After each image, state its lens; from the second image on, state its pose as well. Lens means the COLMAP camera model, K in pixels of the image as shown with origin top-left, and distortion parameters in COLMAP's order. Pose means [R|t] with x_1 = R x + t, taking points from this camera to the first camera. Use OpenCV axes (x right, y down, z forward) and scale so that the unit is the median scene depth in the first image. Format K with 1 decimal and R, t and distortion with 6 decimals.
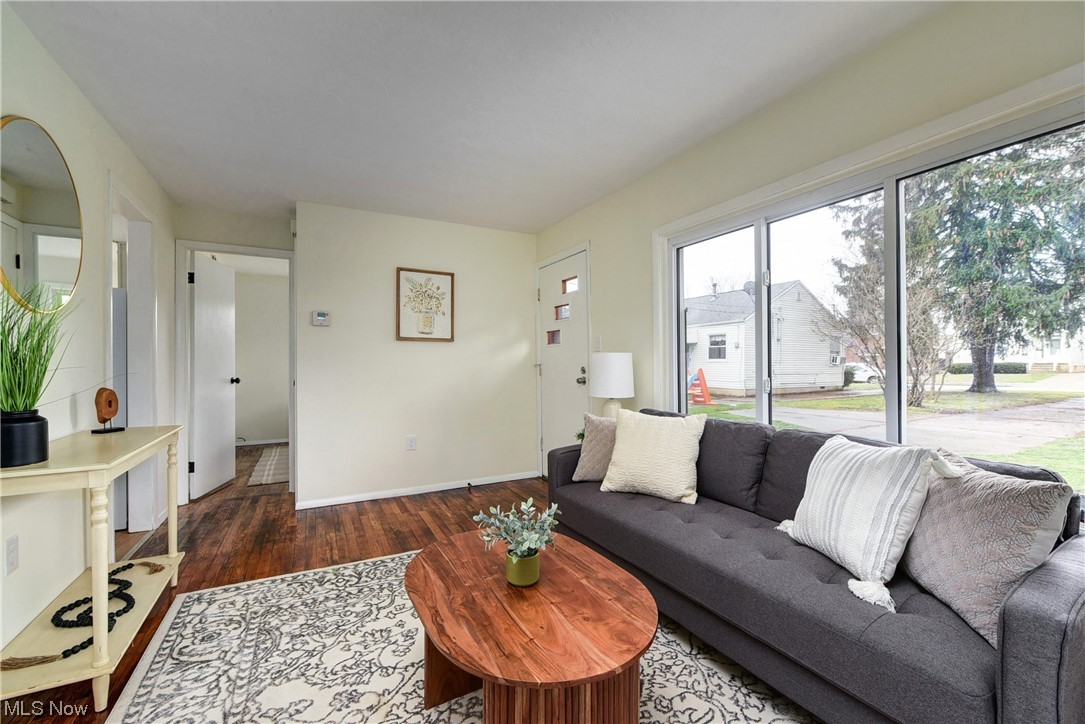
lens RADIAL K [[434.1, 0, 542.7], [0, 434.1, 363.1], [0, 0, 1]] dist [-0.008005, -0.001631]
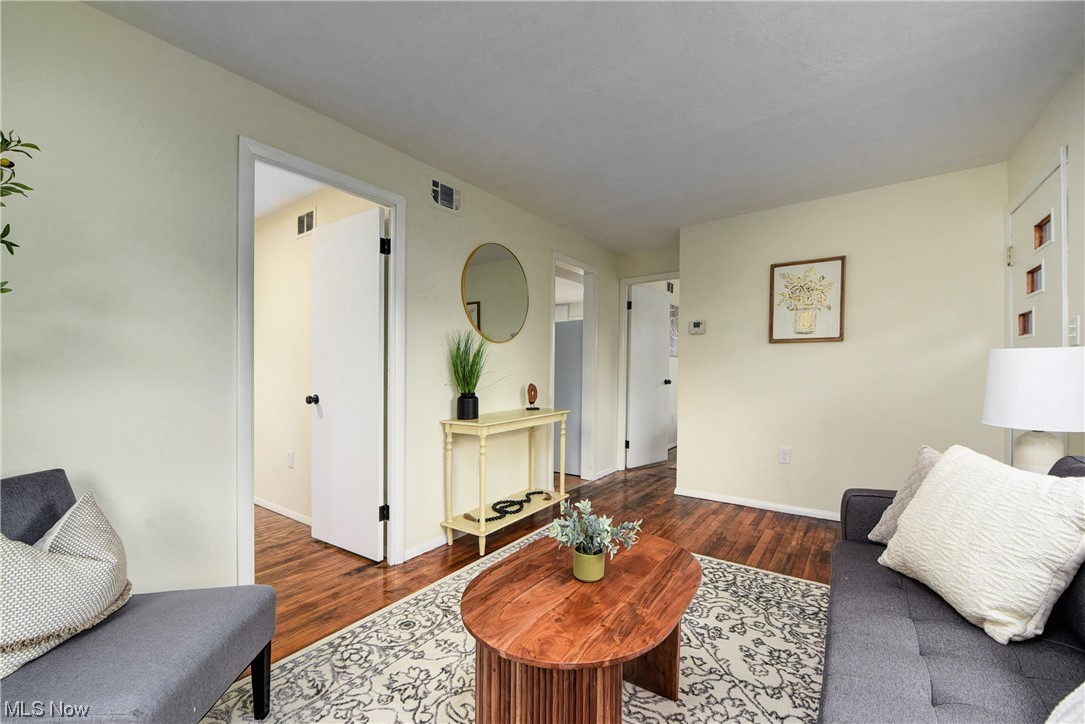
lens RADIAL K [[434.1, 0, 542.4], [0, 434.1, 366.3], [0, 0, 1]] dist [-0.008005, -0.001631]
pose [[0.436420, -0.007778, -0.899709, 0.469510], [0.007737, 0.999958, -0.004892, -0.003435], [0.899710, -0.004826, 0.436462, 0.240601]]
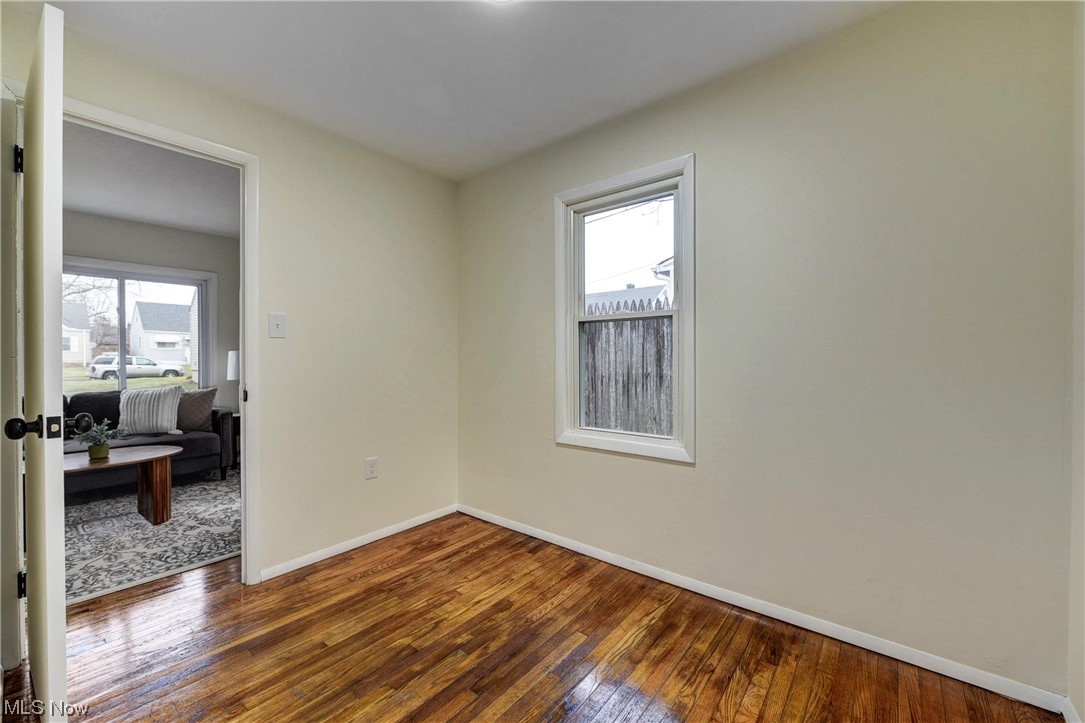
lens RADIAL K [[434.1, 0, 553.9], [0, 434.1, 362.8], [0, 0, 1]] dist [-0.008005, -0.001631]
pose [[-0.389652, -0.005278, 0.920947, -1.603984], [0.003009, 0.999971, 0.007004, 0.004262], [-0.920957, 0.005500, -0.389625, -0.150974]]
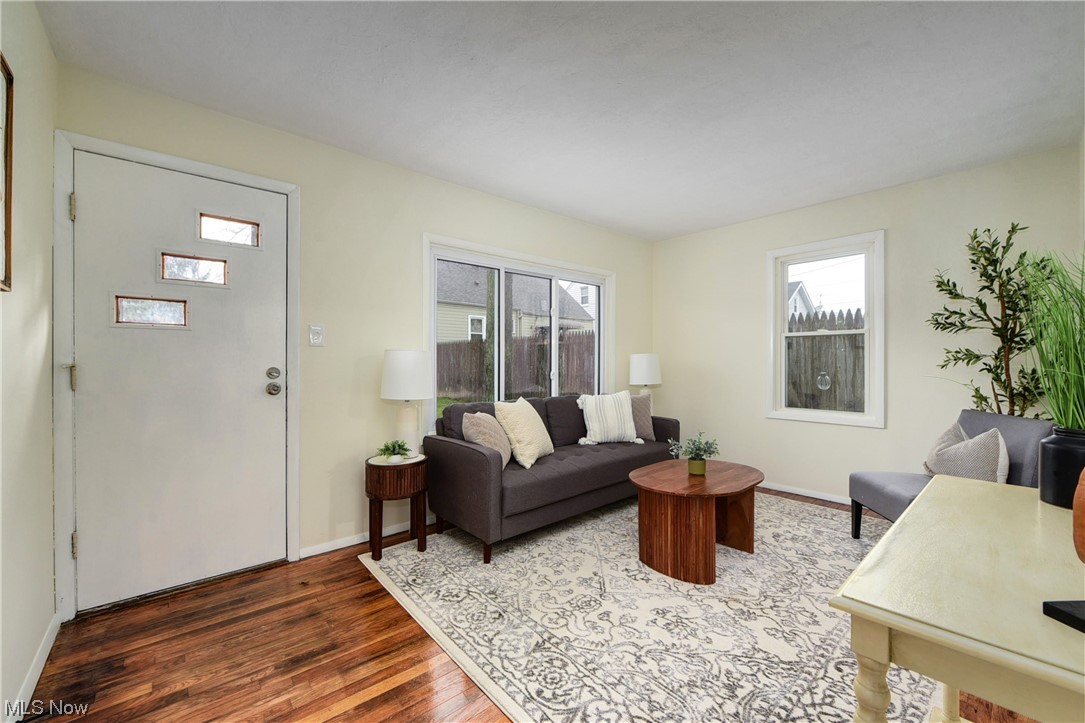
lens RADIAL K [[434.1, 0, 541.5], [0, 434.1, 362.8], [0, 0, 1]] dist [-0.008005, -0.001631]
pose [[-0.219226, 0.001679, 0.975673, -0.972787], [0.001987, 0.999997, -0.001275, 0.002048], [-0.975672, 0.001659, -0.219229, 1.141862]]
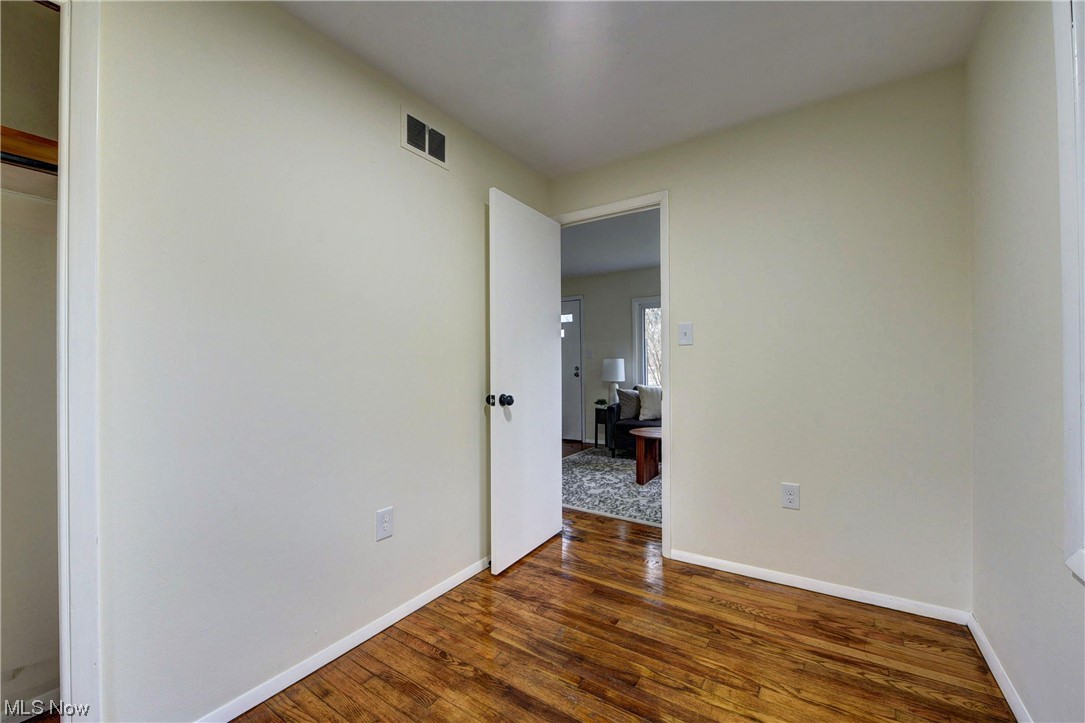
lens RADIAL K [[434.1, 0, 536.4], [0, 434.1, 361.5], [0, 0, 1]] dist [-0.008005, -0.001631]
pose [[0.889500, 0.000936, 0.456935, -1.293734], [0.003406, 0.999957, -0.008680, 0.002193], [-0.456923, 0.009278, 0.889458, -0.724225]]
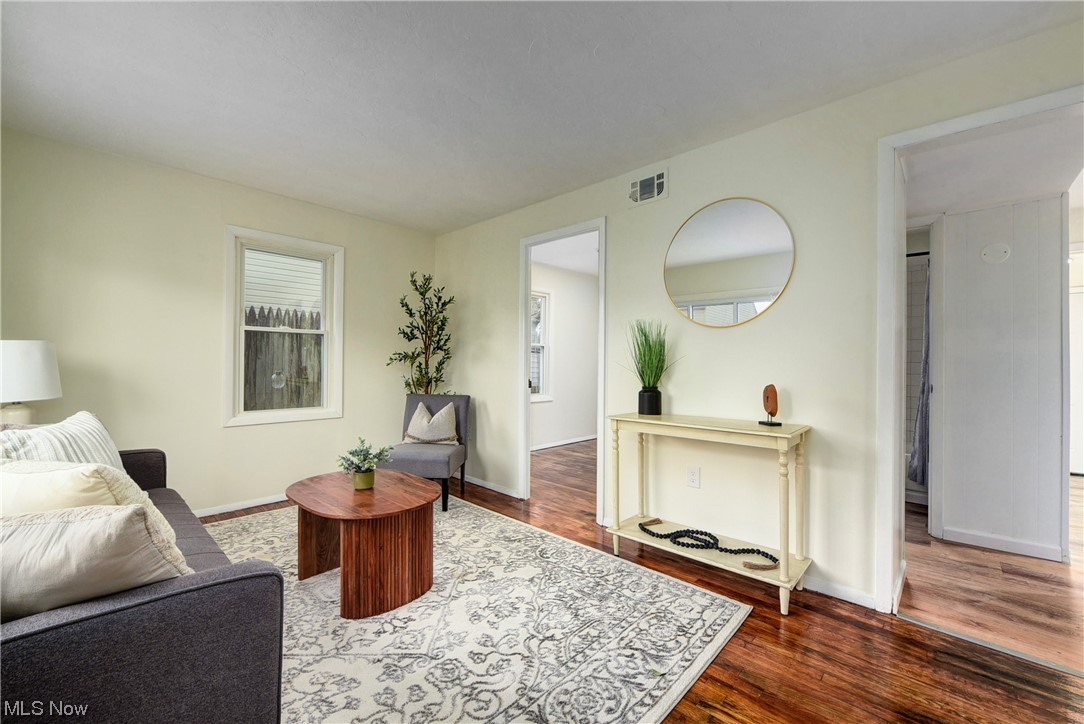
lens RADIAL K [[433.7, 0, 548.1], [0, 433.7, 359.4], [0, 0, 1]] dist [-0.008005, -0.001631]
pose [[-0.946040, -0.007811, -0.323954, -0.096283], [-0.005511, 0.999953, -0.008016, 0.005220], [0.324002, -0.005798, -0.946039, 1.535064]]
